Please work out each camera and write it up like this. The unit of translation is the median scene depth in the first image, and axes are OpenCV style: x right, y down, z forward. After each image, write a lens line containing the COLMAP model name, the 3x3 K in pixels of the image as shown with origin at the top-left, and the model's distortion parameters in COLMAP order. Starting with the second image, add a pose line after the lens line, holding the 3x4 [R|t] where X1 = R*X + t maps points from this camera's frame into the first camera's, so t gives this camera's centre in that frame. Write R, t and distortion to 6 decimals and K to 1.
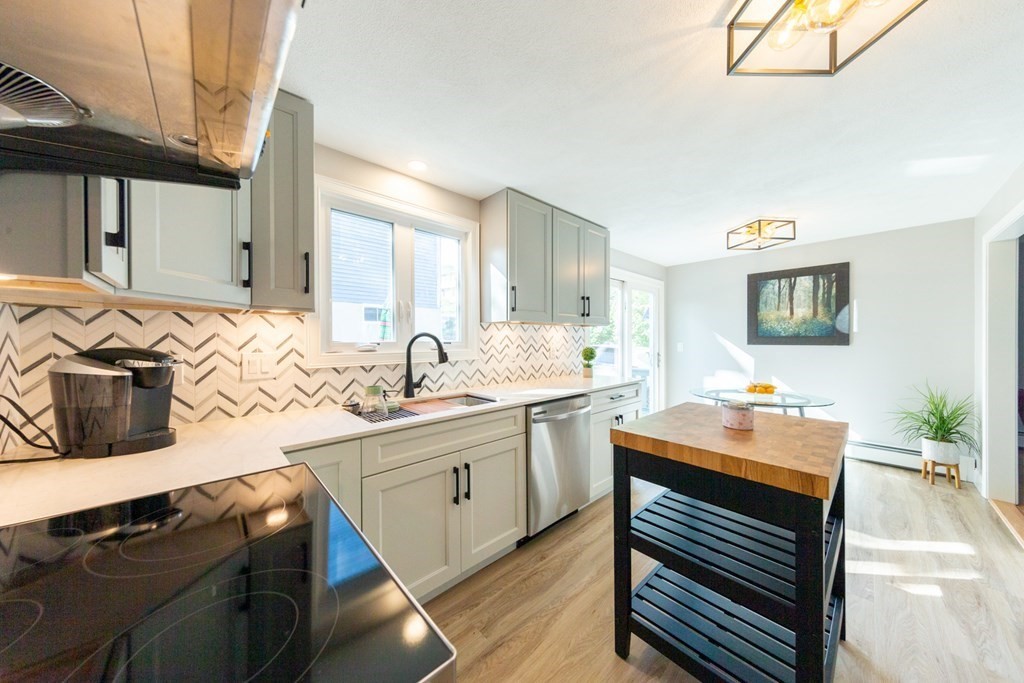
lens RADIAL K [[330.5, 0, 513.2], [0, 330.5, 344.1], [0, 0, 1]] dist [-0.000362, -0.000010]
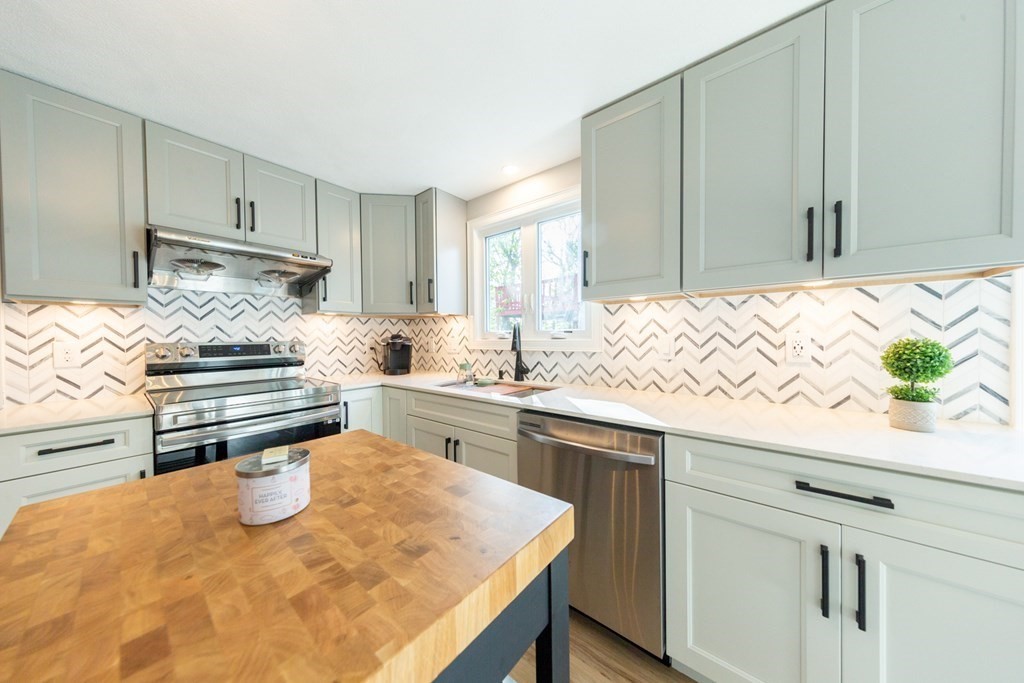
lens RADIAL K [[322.2, 0, 512.1], [0, 322.2, 339.1], [0, 0, 1]] dist [0.001496, -0.000350]
pose [[0.134670, 0.018931, -0.990710, 0.612820], [0.003614, 0.999801, 0.019596, -0.000911], [0.990884, -0.006219, 0.134575, 0.672602]]
